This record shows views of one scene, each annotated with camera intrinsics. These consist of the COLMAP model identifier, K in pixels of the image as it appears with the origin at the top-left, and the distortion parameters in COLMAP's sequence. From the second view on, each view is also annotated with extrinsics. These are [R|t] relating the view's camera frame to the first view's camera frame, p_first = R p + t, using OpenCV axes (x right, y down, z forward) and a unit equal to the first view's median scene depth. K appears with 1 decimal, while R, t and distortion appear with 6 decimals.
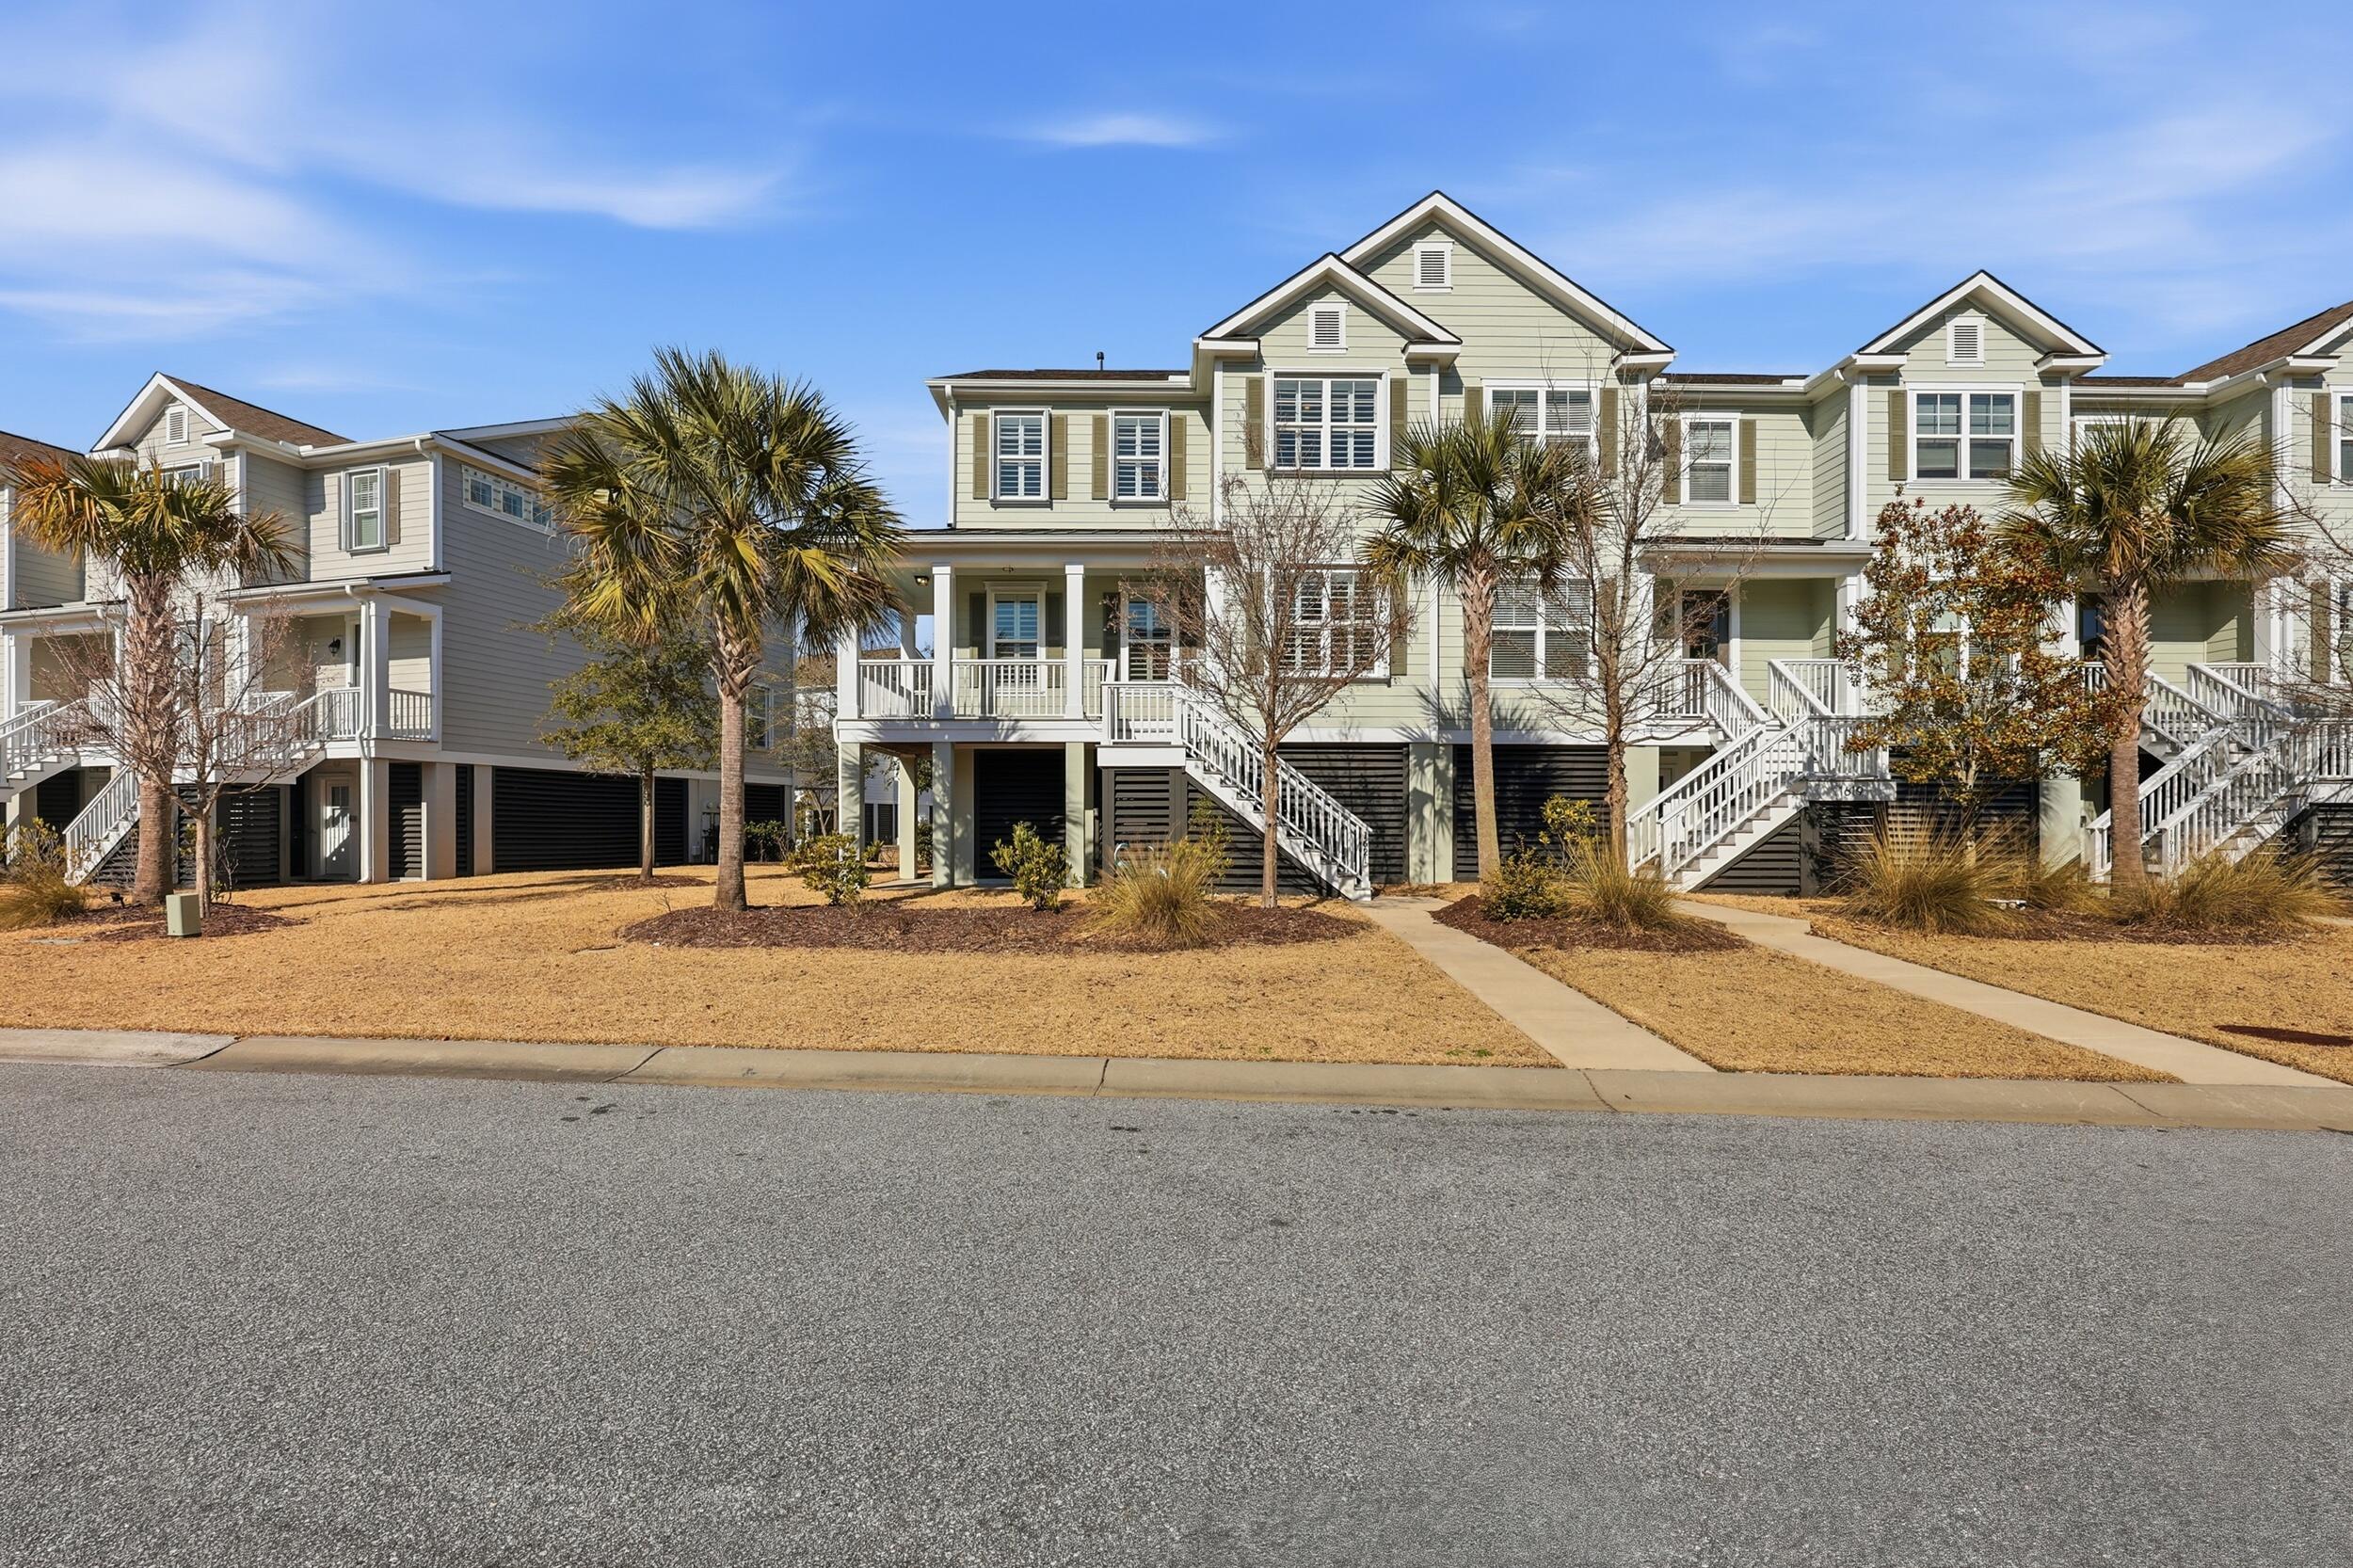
lens RADIAL K [[980.7, 0, 1181.2], [0, 980.7, 798.6], [0, 0, 1]] dist [-0.000574, 0.001132]
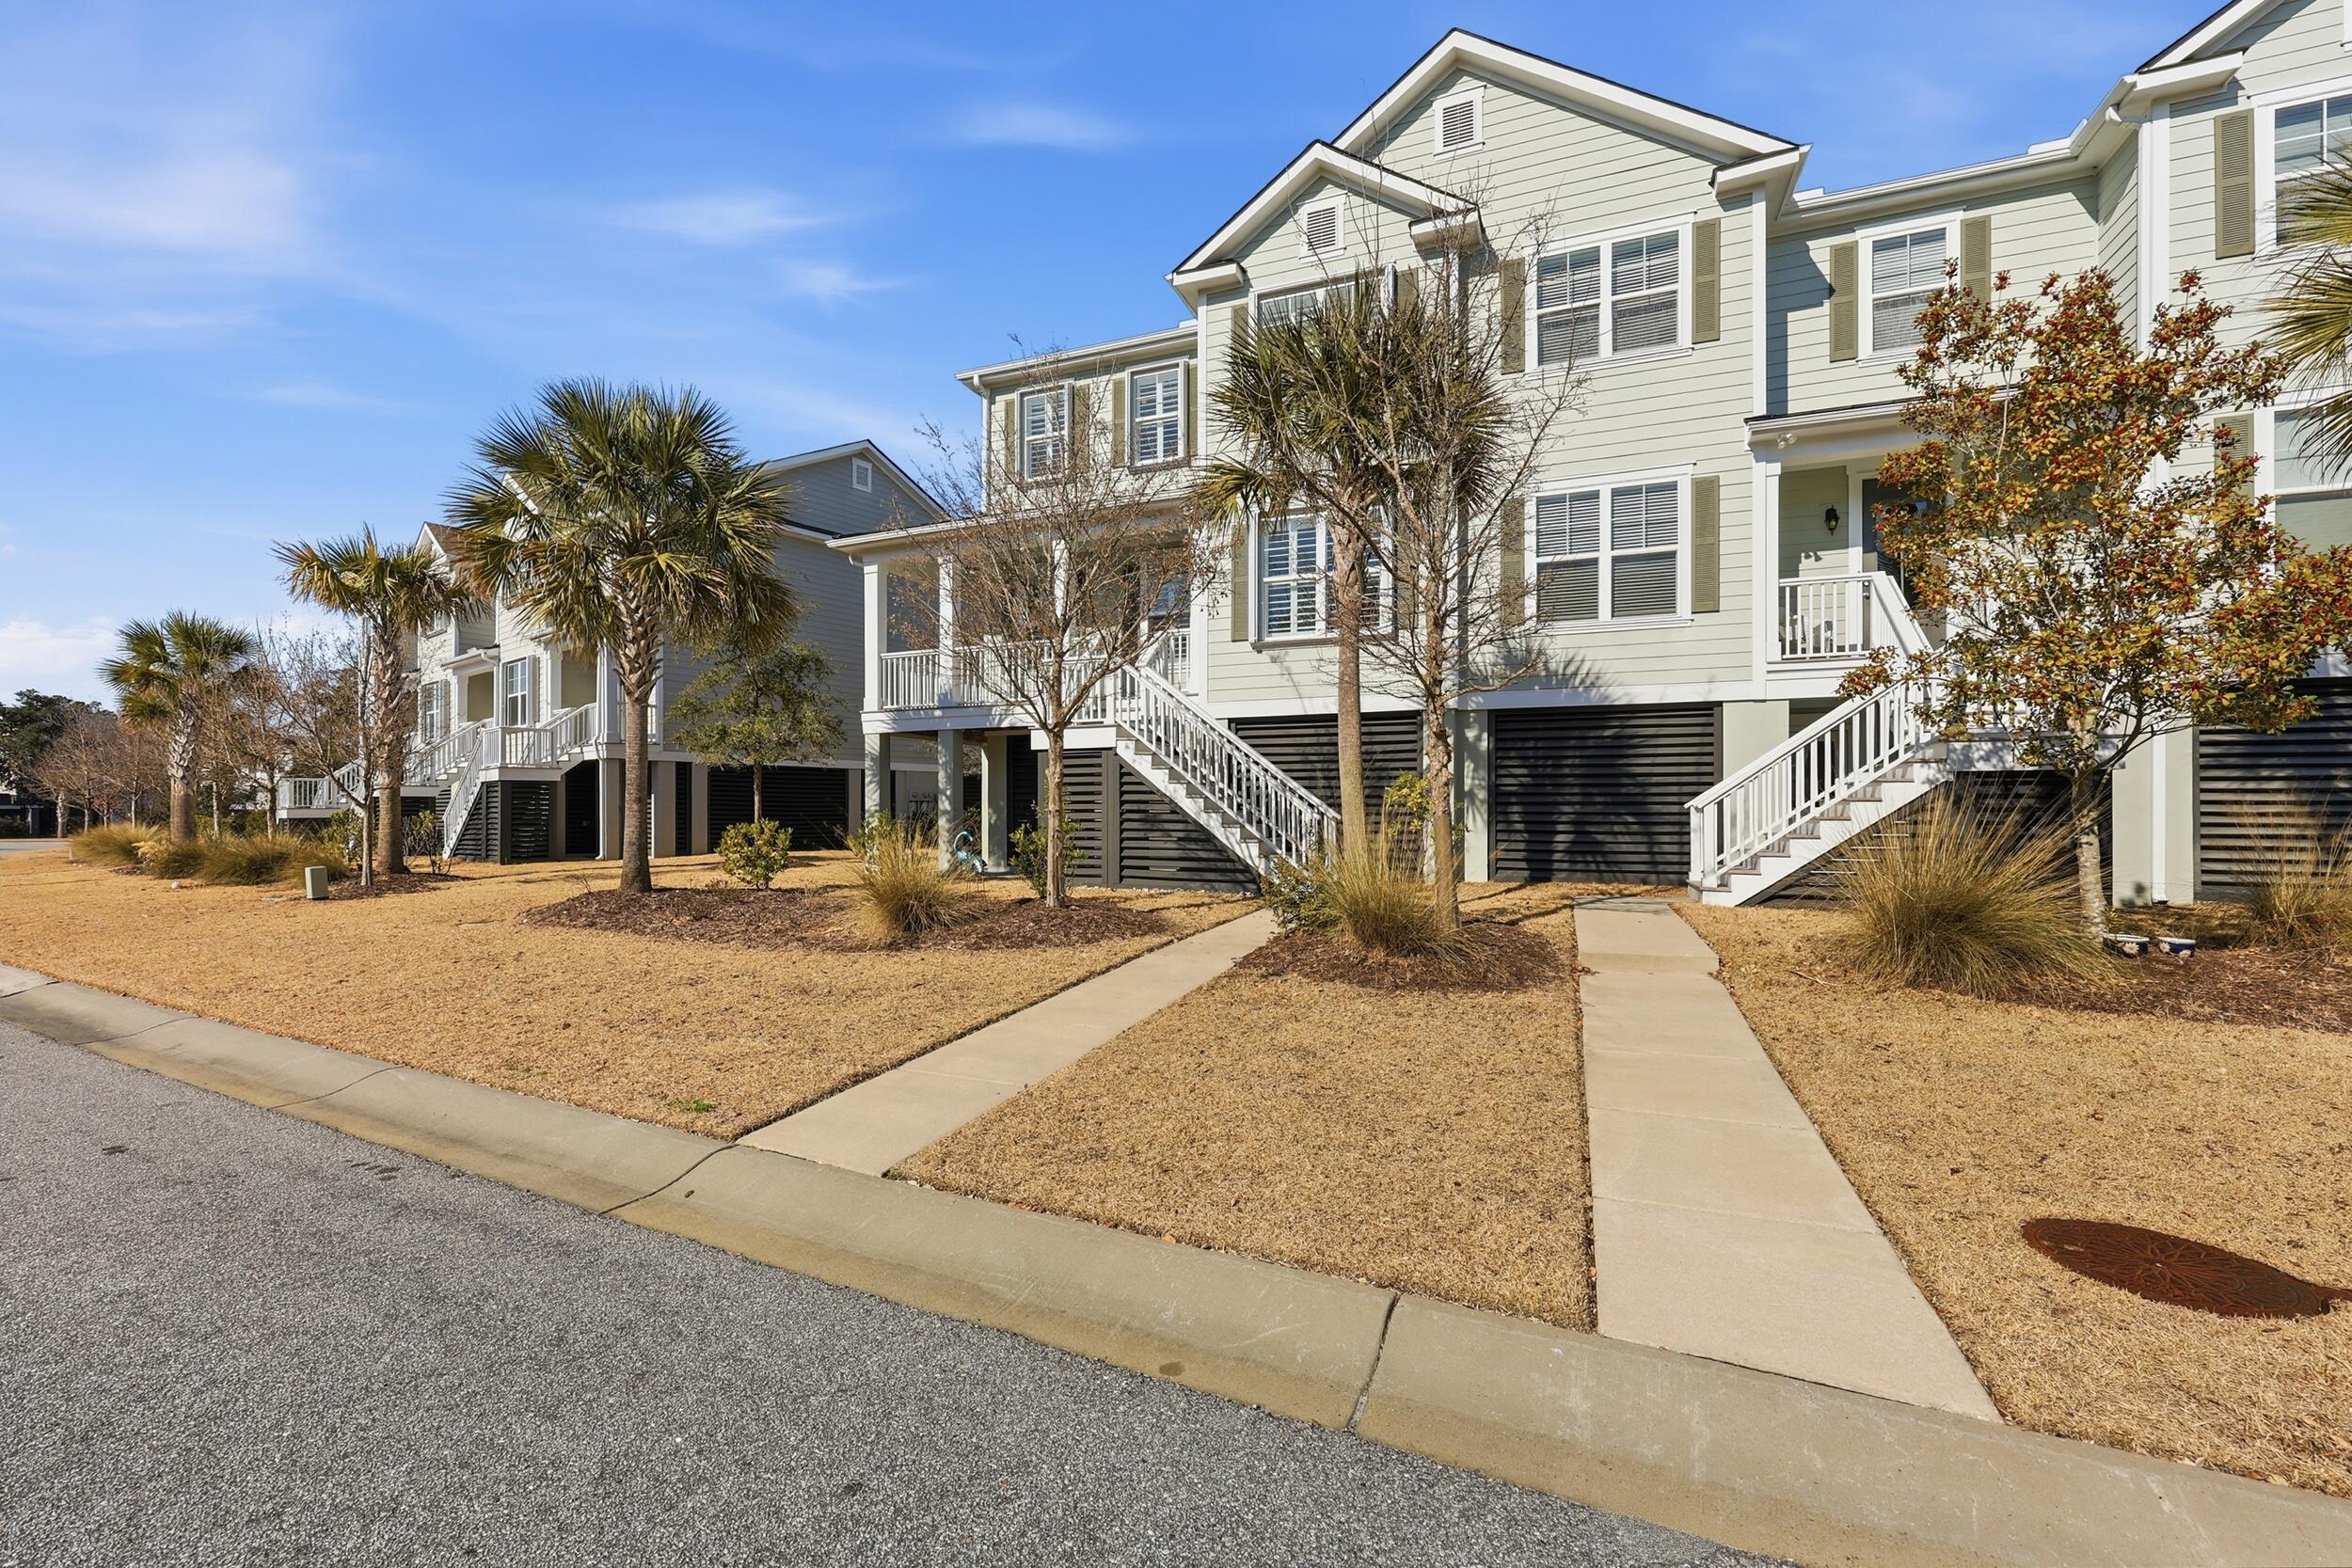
lens RADIAL K [[980.2, 0, 1165.5], [0, 980.2, 786.2], [0, 0, 1]] dist [-0.000574, 0.001132]
pose [[0.919766, -0.013571, -0.392233, 0.348344], [0.015587, 0.999877, 0.001957, 0.002022], [0.392158, -0.007914, 0.919864, 0.154259]]
